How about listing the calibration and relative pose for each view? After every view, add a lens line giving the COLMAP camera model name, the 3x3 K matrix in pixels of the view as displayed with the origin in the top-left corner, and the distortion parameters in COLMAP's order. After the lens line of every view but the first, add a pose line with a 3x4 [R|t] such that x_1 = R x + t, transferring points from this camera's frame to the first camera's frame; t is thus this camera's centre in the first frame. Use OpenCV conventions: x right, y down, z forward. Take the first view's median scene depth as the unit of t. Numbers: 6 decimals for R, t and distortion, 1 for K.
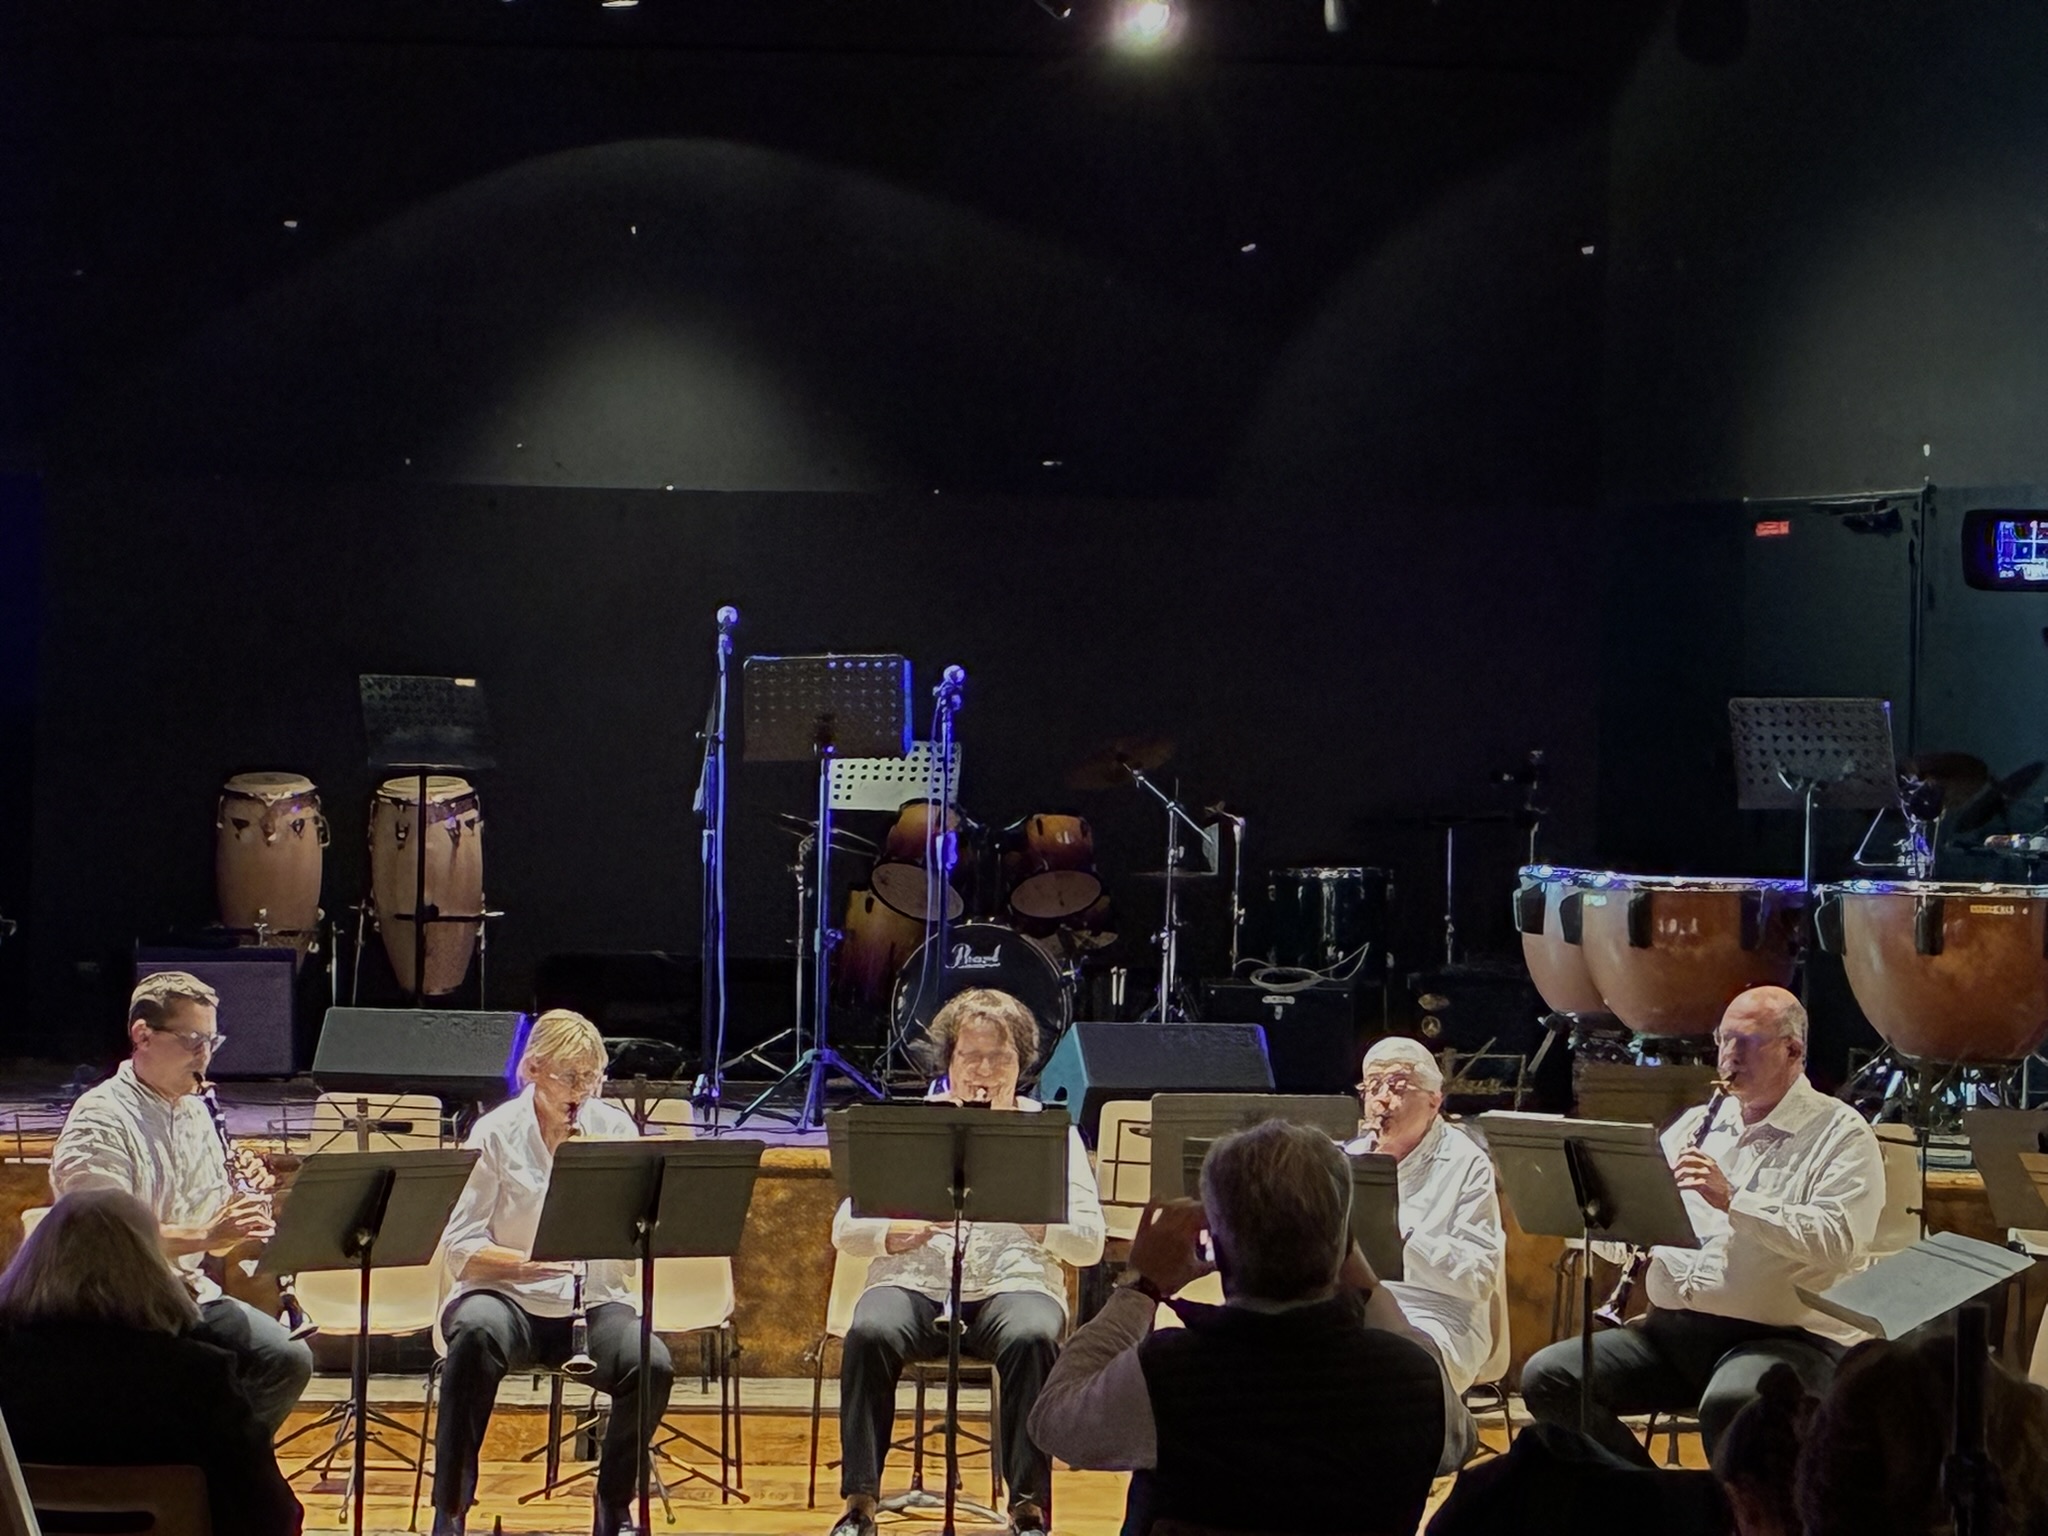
lens RADIAL K [[6510.4, 0, 955.4], [0, 6510.4, 737.3], [0, 0, 1]] dist [0.024585, 0.000000]
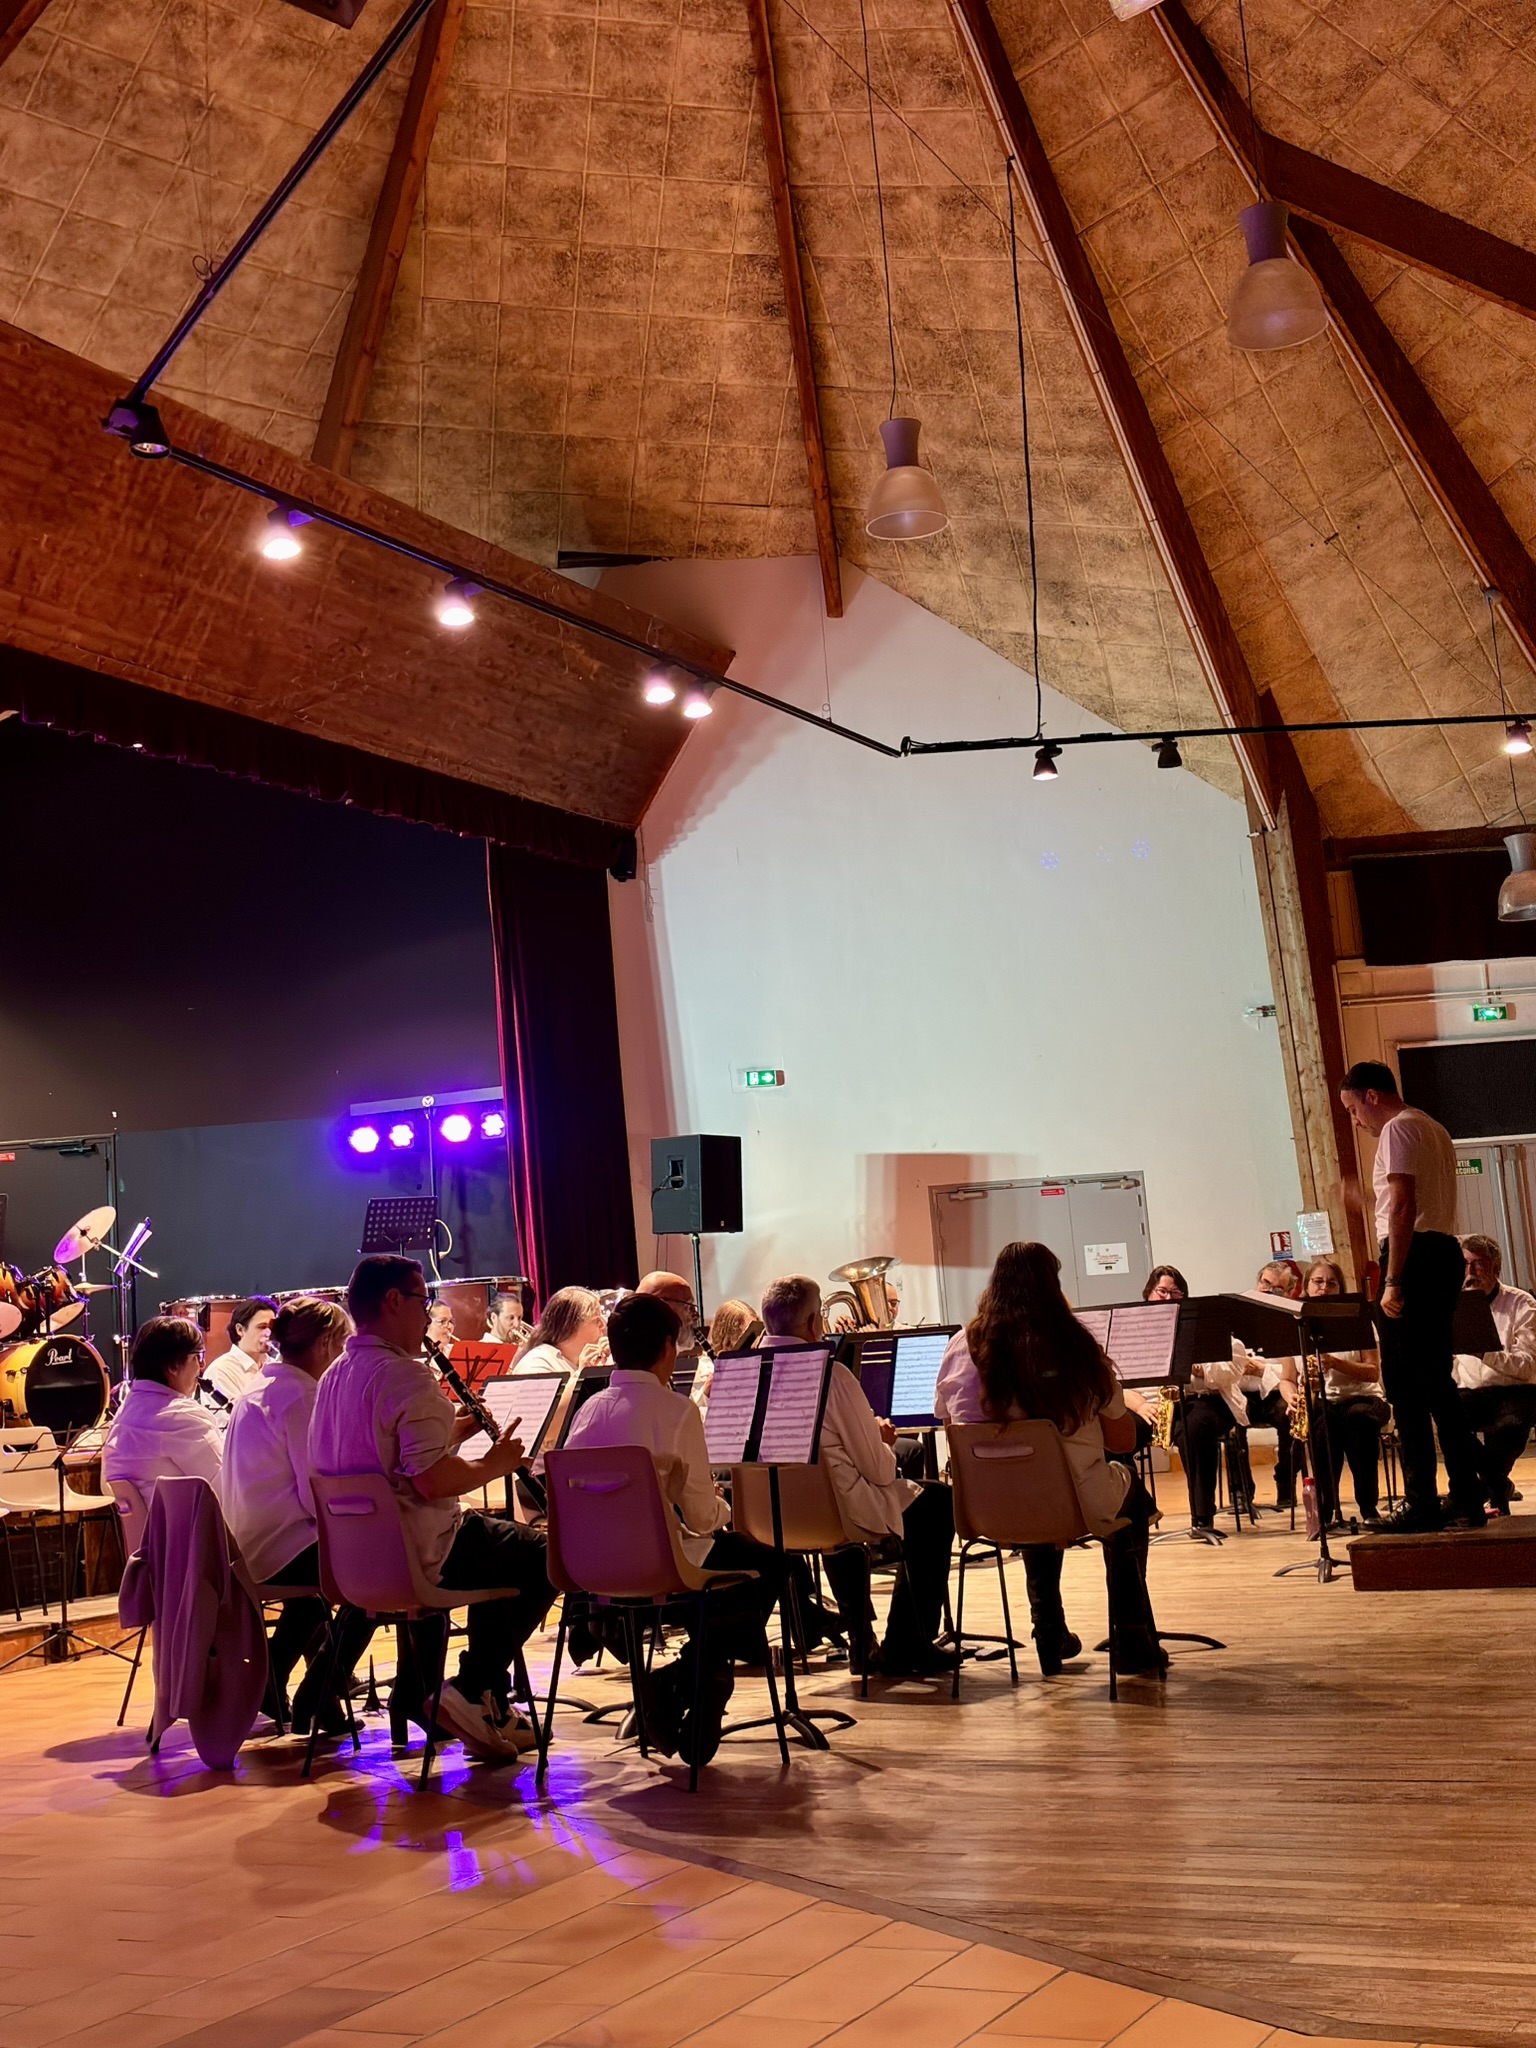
lens RADIAL K [[2376.9, 0, 754.5], [0, 2376.9, 1007.7], [0, 0, 1]] dist [0.018076, 0.000000]
pose [[0.500940, 0.072037, 0.862479, -0.414860], [0.071754, 0.989643, -0.124334, 0.031930], [-0.862503, 0.124170, 0.490582, 0.452122]]
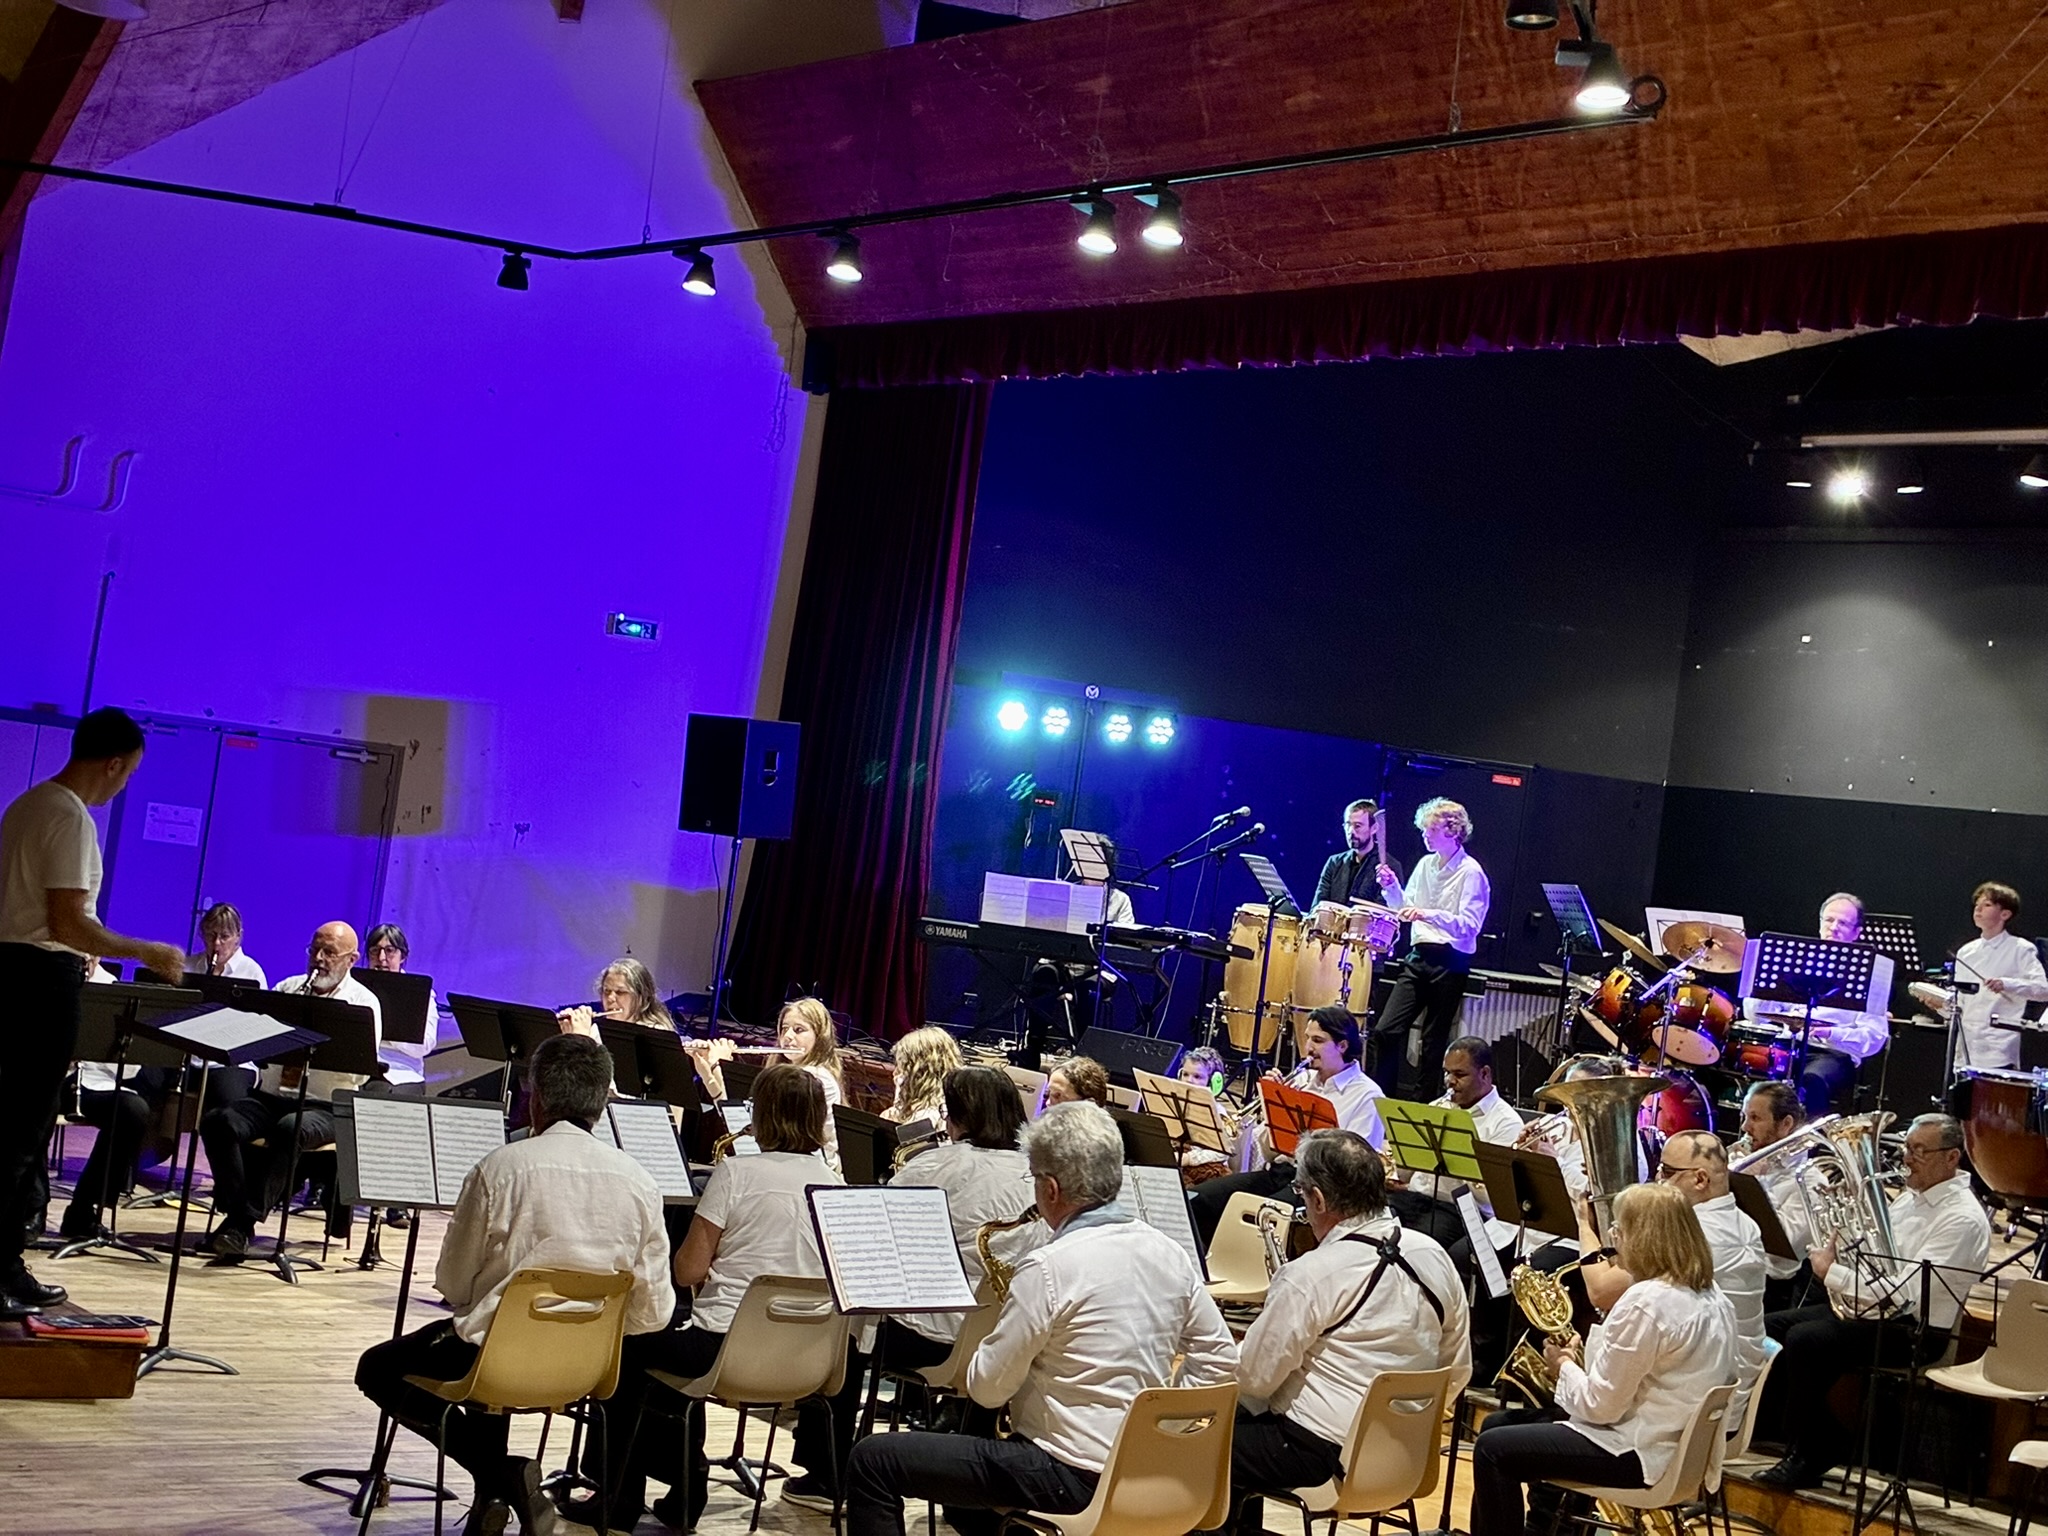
lens RADIAL K [[3093.9, 0, 1020.6], [0, 3093.9, 773.0], [0, 0, 1]] dist [0.054055, 0.000000]
pose [[0.626009, 0.038890, -0.778846, 0.415180], [-0.108742, 0.993351, -0.037802, 0.006248], [0.772197, 0.108358, 0.626075, 0.394031]]
